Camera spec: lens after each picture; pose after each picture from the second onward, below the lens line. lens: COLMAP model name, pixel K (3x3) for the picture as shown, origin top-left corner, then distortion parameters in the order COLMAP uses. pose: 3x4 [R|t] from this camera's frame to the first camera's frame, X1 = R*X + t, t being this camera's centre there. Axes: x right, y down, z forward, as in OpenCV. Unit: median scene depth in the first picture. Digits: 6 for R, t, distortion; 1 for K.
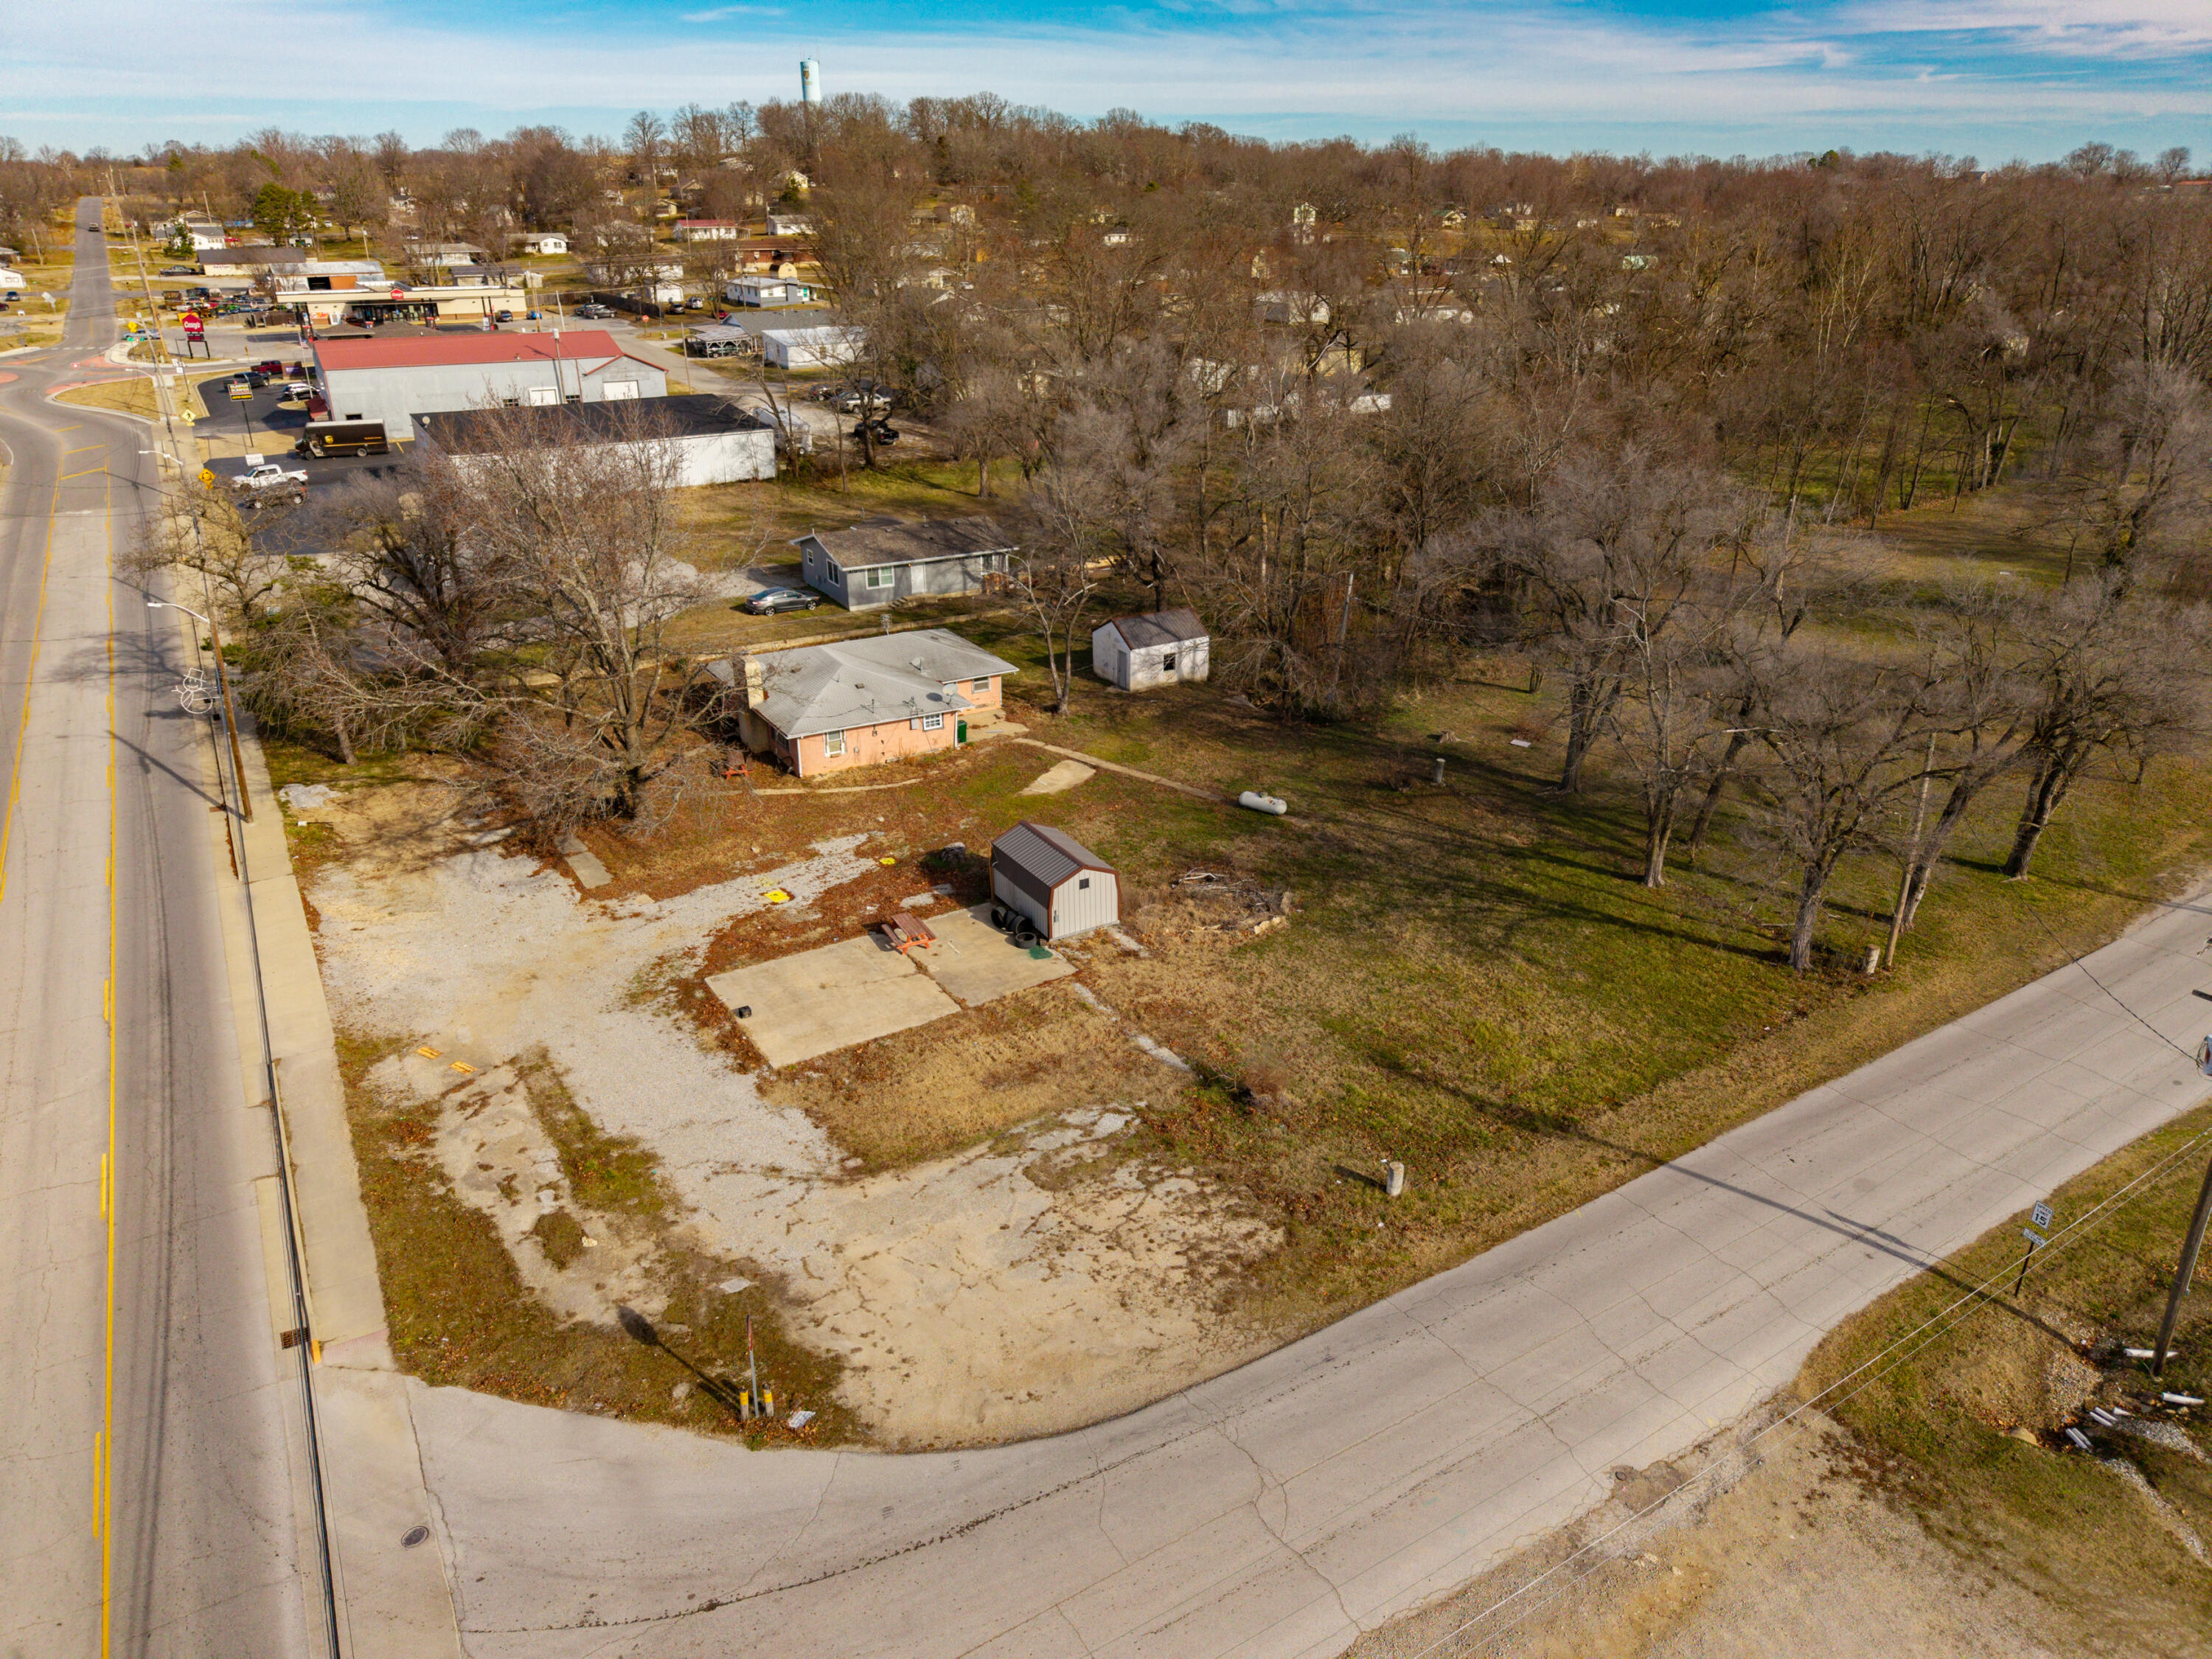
lens RADIAL K [[1484.0, 0, 1106.3], [0, 1484.0, 848.9], [0, 0, 1]] dist [0.006139, -0.002417]
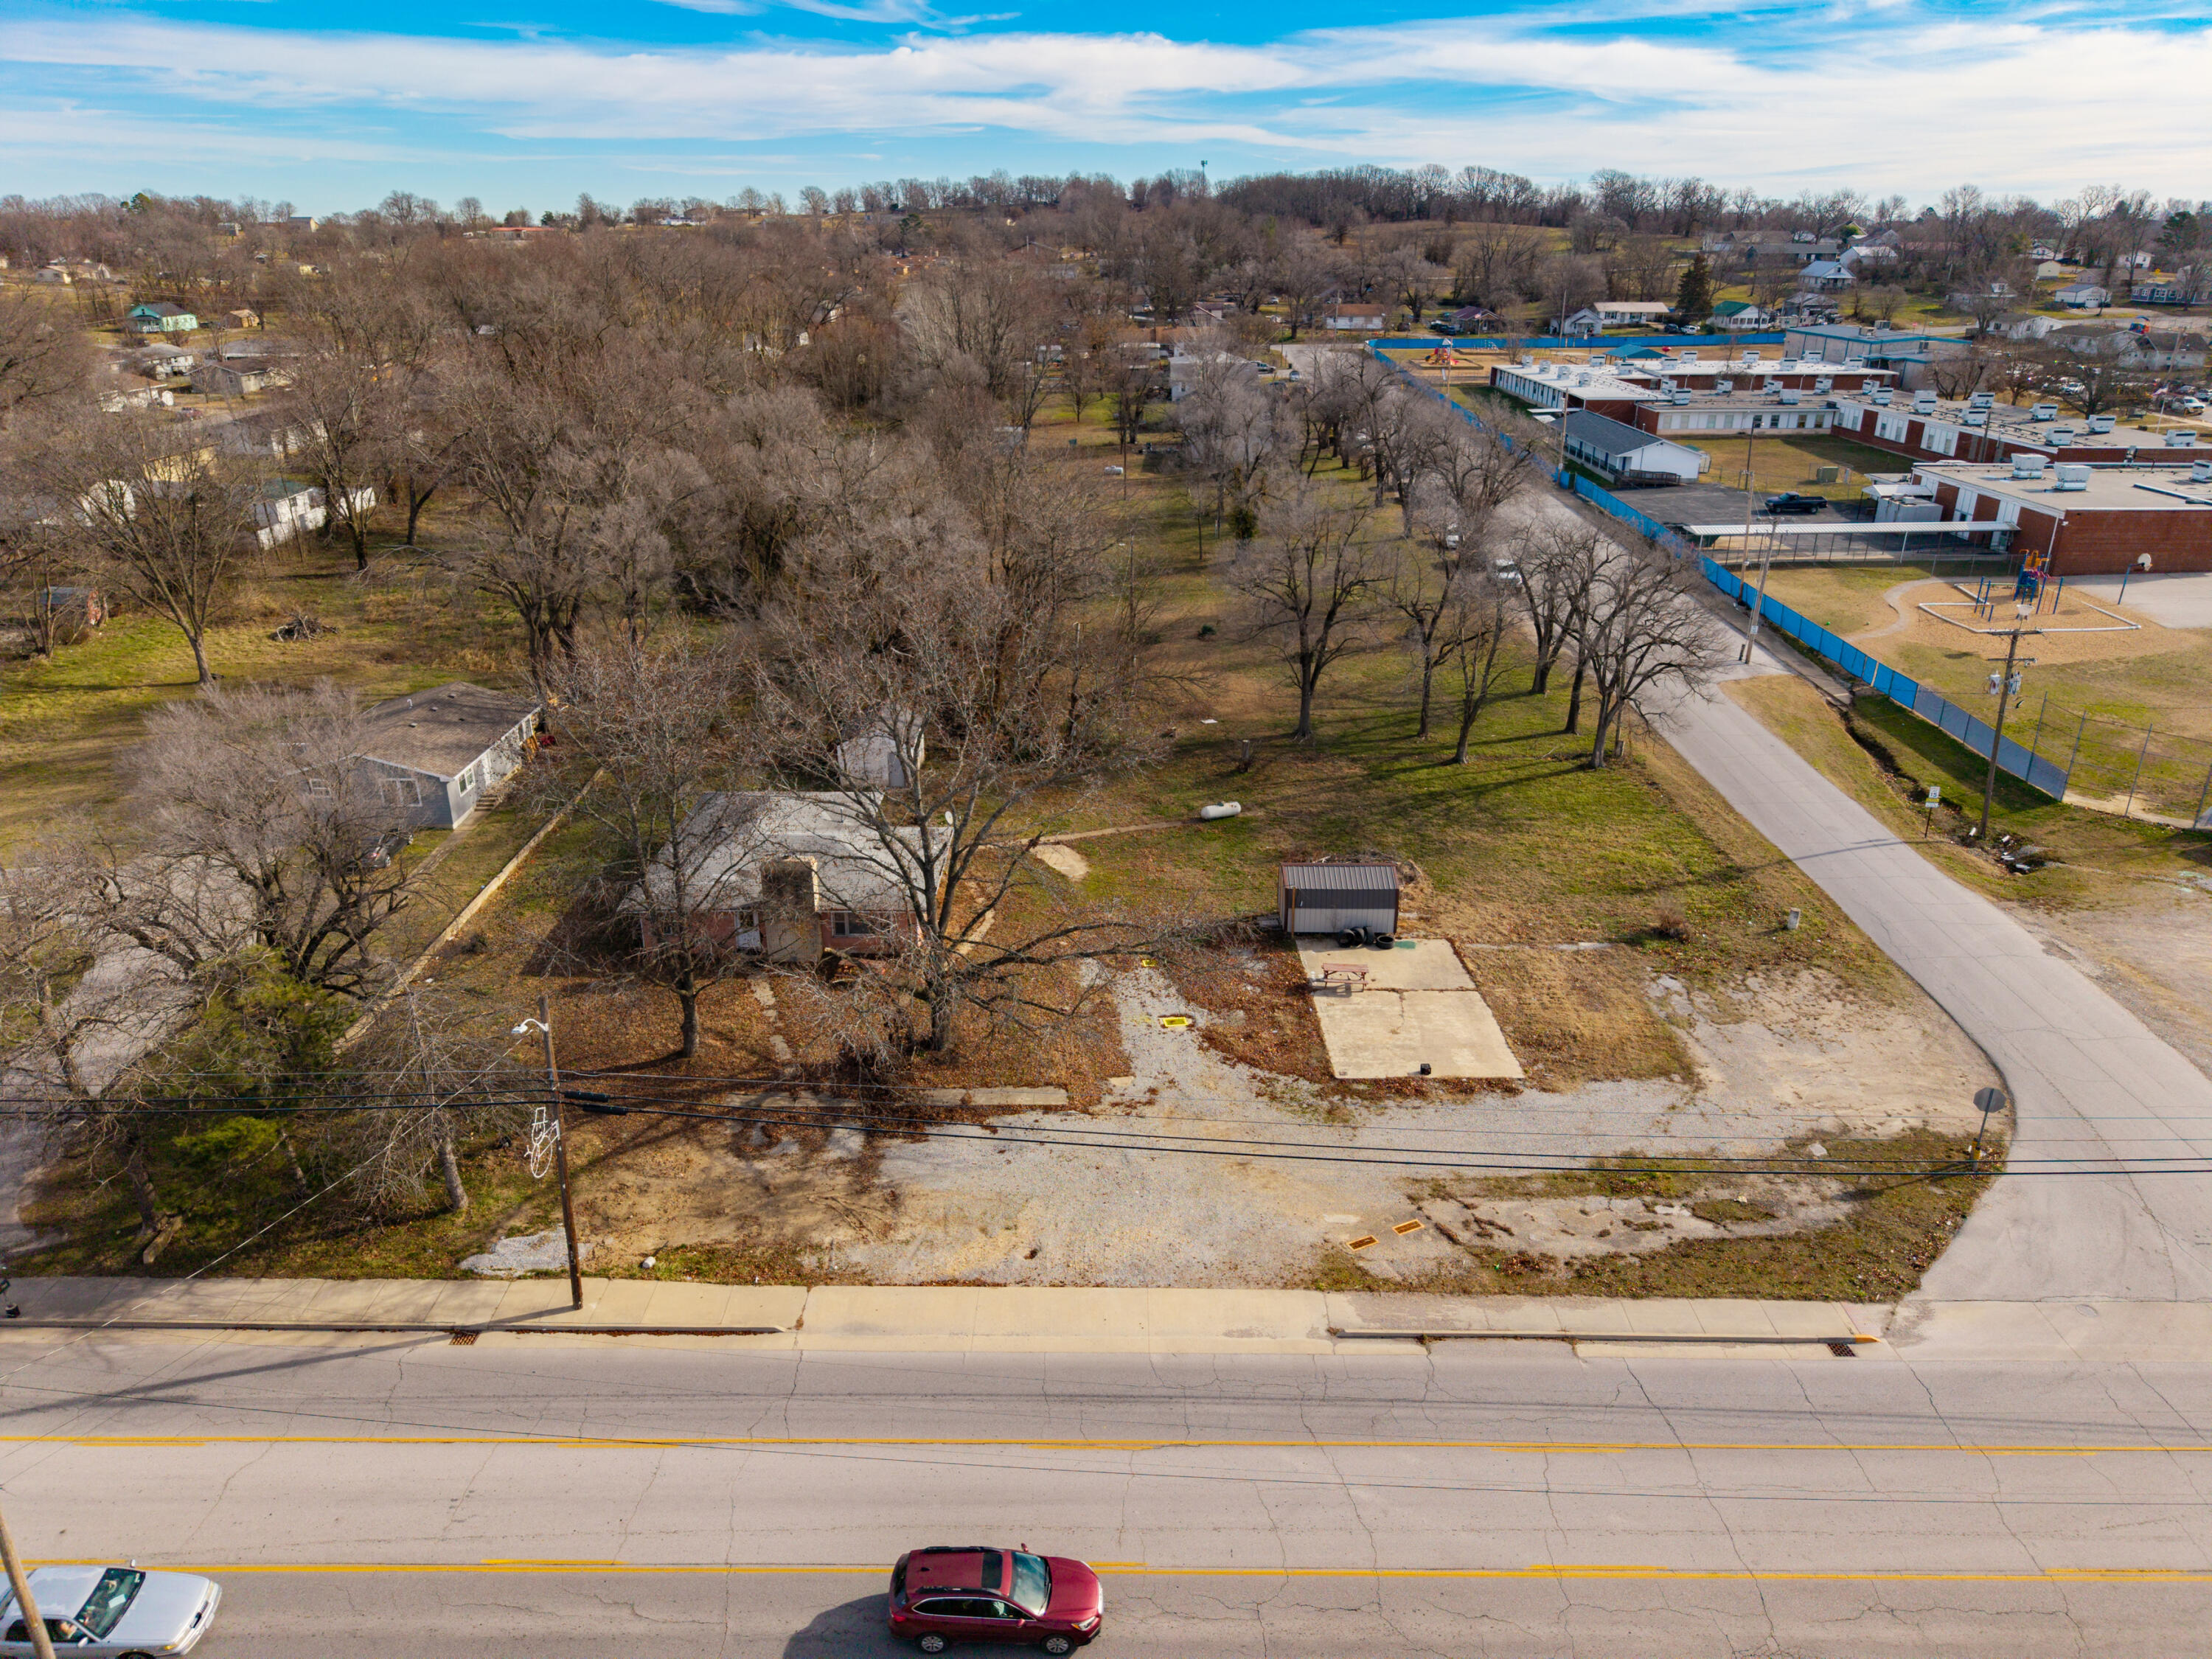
lens RADIAL K [[1484.0, 0, 1113.7], [0, 1484.0, 833.5], [0, 0, 1]] dist [0.006139, -0.002417]
pose [[0.518270, -0.323883, 0.791515, -1.064125], [0.347497, 0.925420, 0.151142, -0.269353], [-0.781436, 0.196717, 0.592166, 0.447757]]
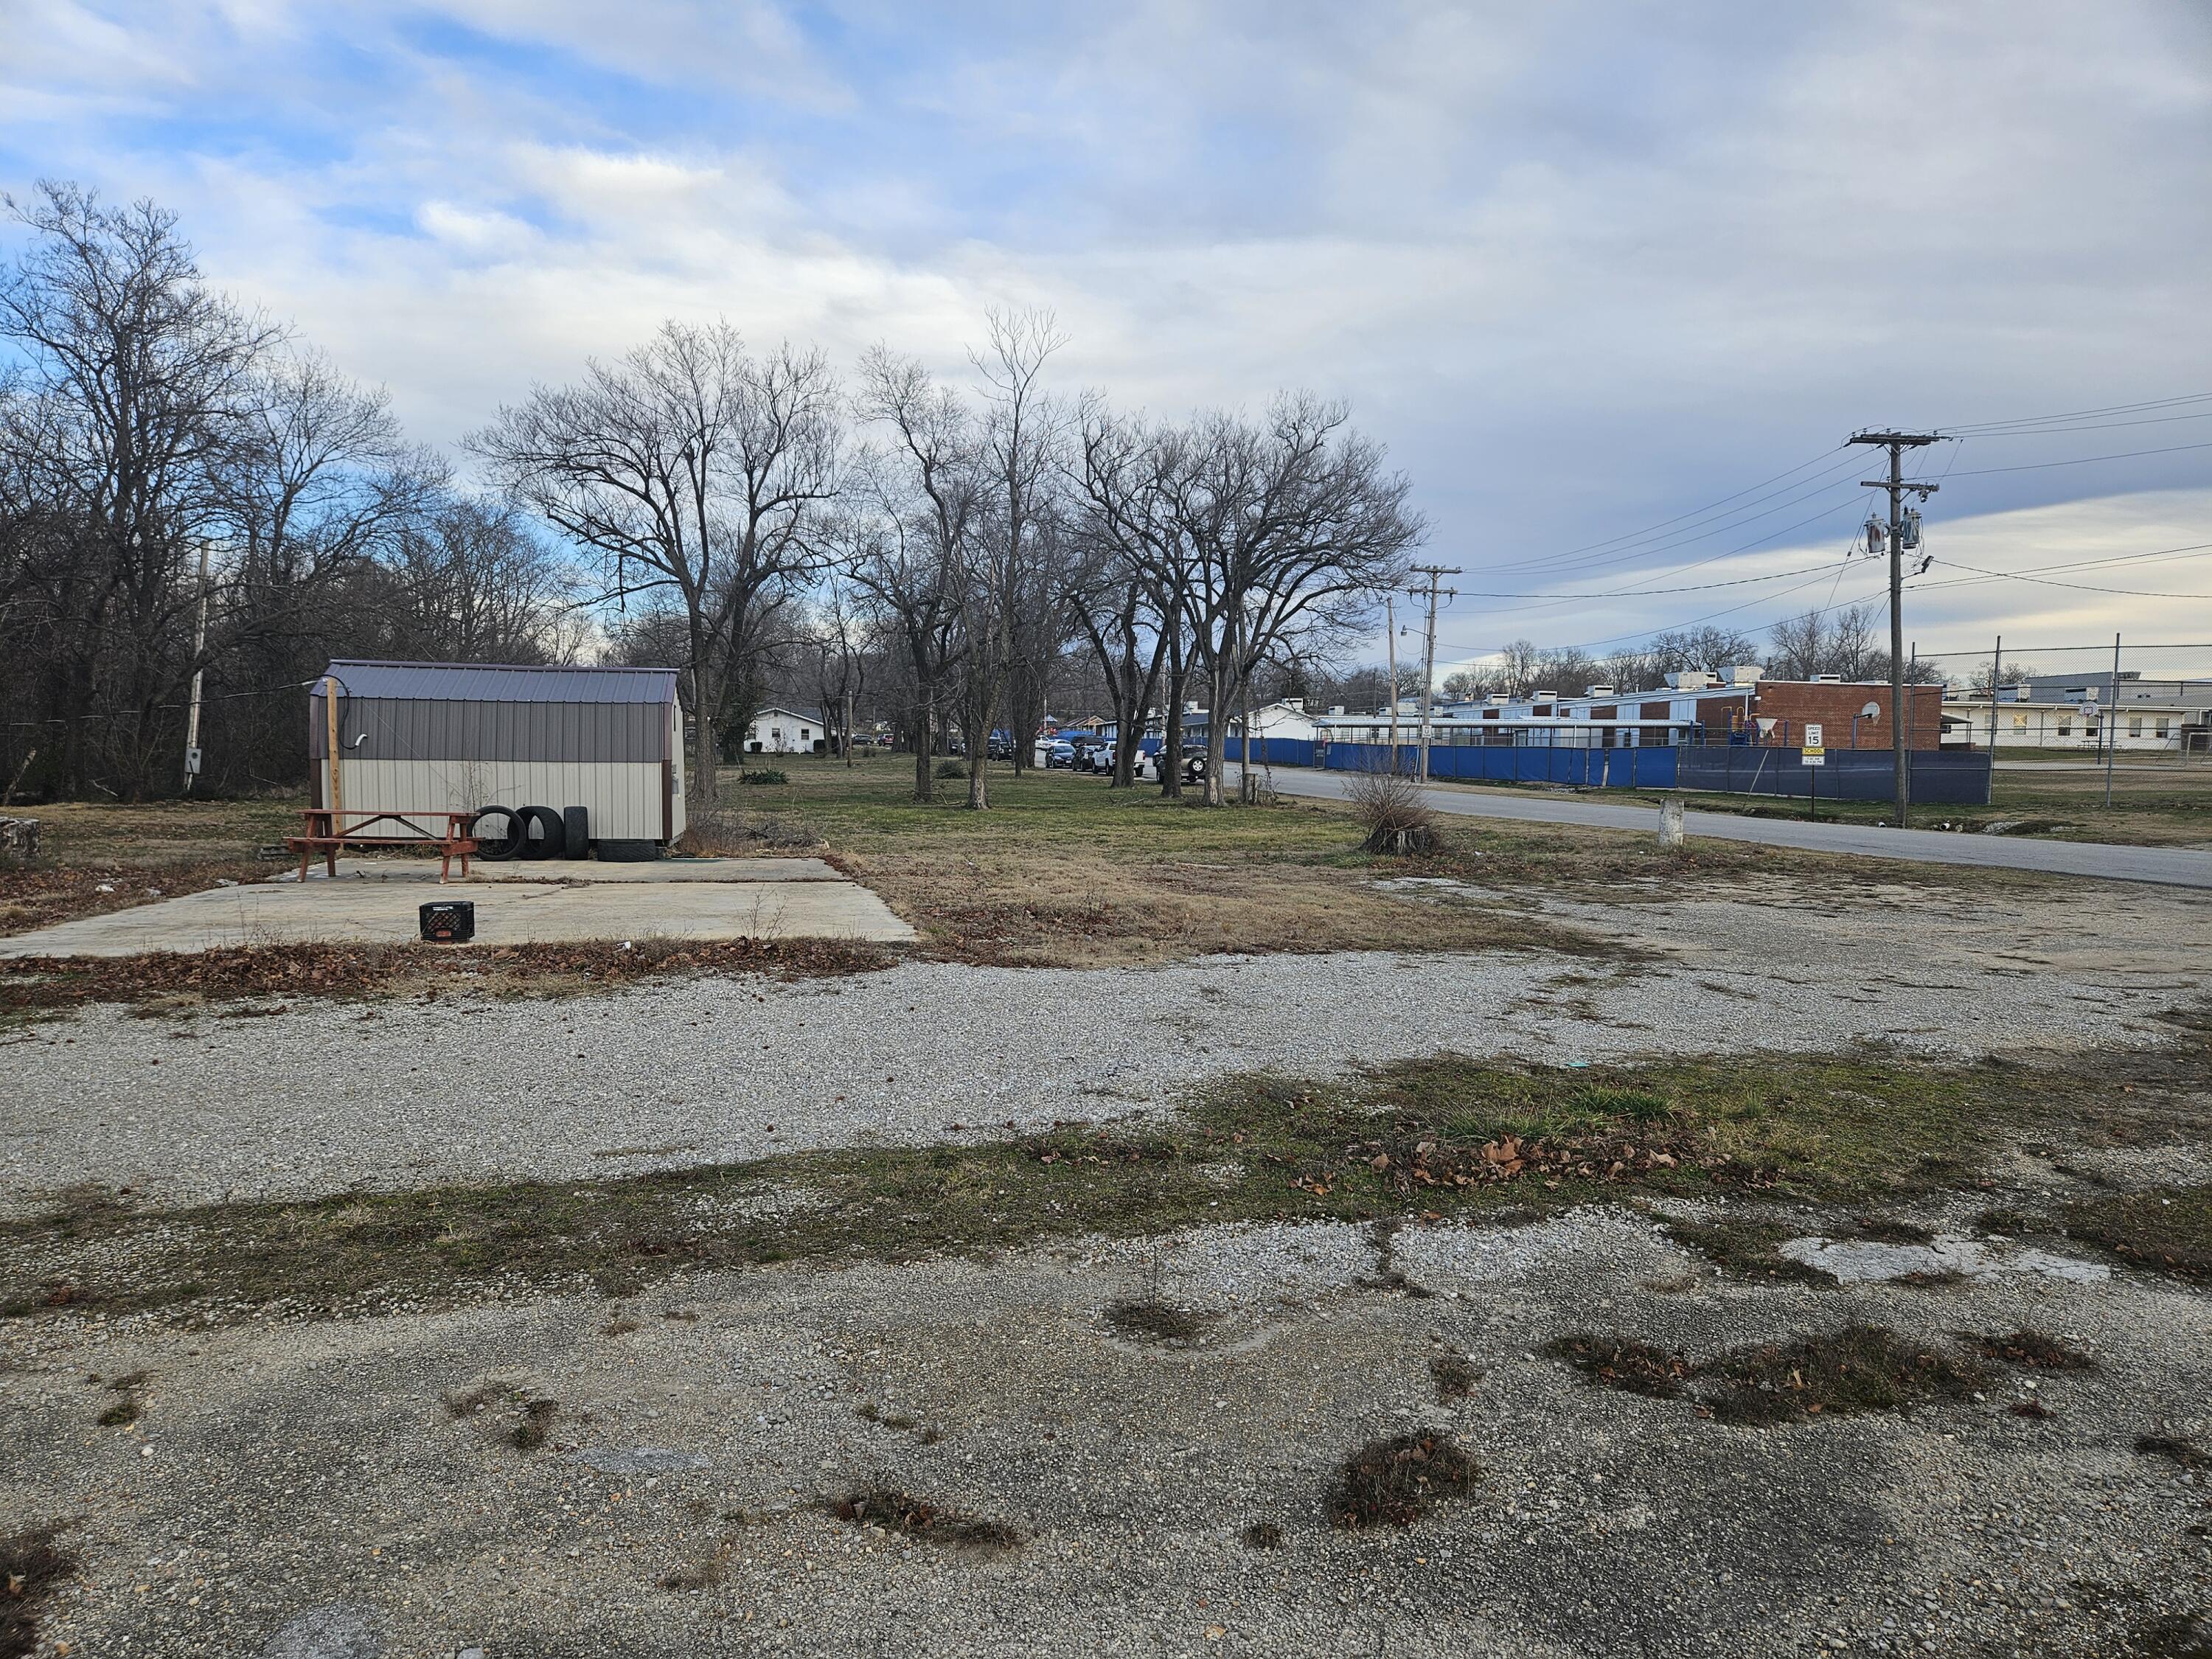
lens RADIAL K [[1553.0, 0, 1101.4], [0, 1553.0, 825.9], [0, 0, 1]] dist [0.008563, 0.000955]
pose [[0.303363, -0.036874, 0.952161, -0.407467], [0.374810, 0.923320, -0.083659, 0.134019], [-0.876064, 0.382258, 0.293921, 0.756358]]
